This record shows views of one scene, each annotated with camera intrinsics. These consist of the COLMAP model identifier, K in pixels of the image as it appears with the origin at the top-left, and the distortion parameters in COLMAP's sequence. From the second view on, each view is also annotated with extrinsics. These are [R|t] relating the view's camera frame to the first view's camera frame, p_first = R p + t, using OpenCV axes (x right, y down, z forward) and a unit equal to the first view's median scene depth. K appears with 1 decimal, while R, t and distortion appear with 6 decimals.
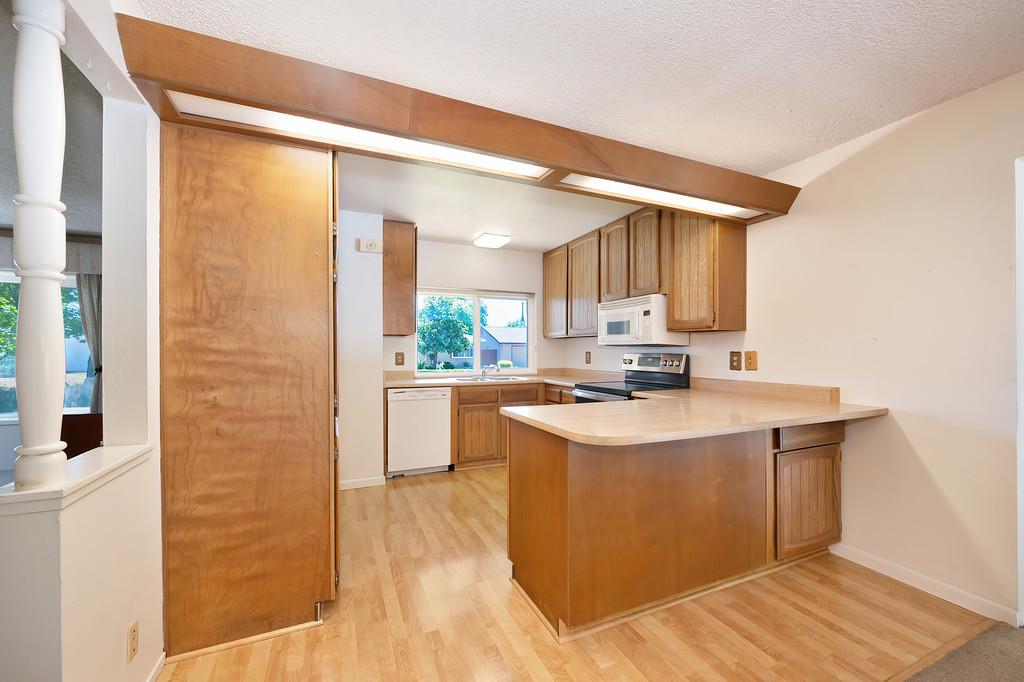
lens RADIAL K [[403.8, 0, 513.6], [0, 403.8, 347.1], [0, 0, 1]] dist [-0.007206, 0.000734]
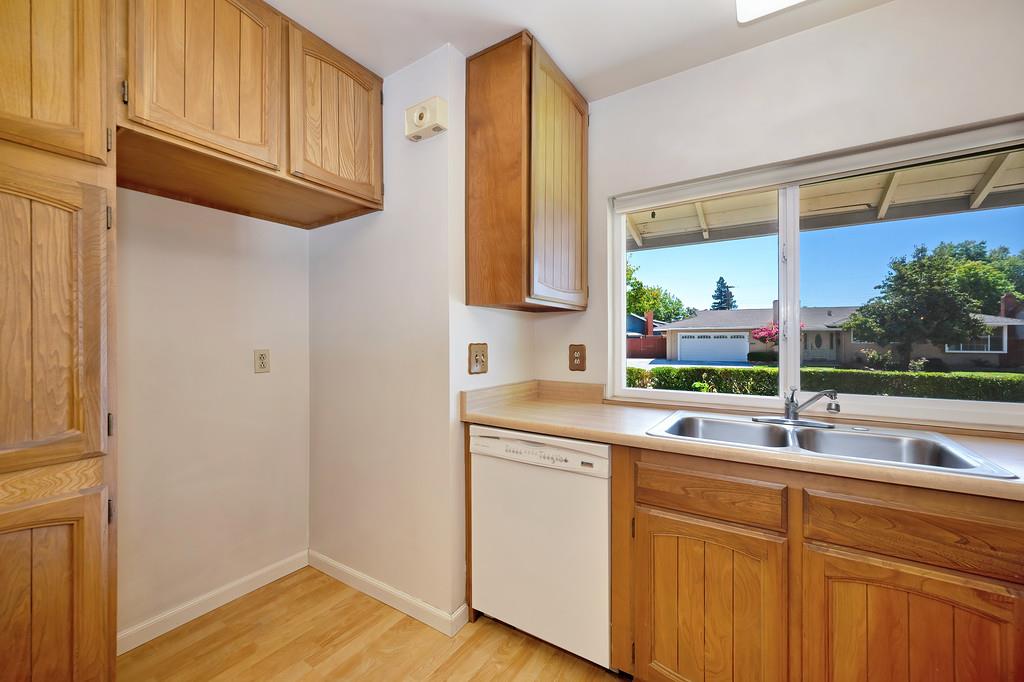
lens RADIAL K [[403.8, 0, 507.3], [0, 403.8, 340.6], [0, 0, 1]] dist [-0.007206, 0.000734]
pose [[0.538726, 0.001352, -0.842480, 0.079794], [0.006551, 0.999962, 0.005793, 0.005495], [0.842456, -0.008640, 0.538696, 0.667730]]
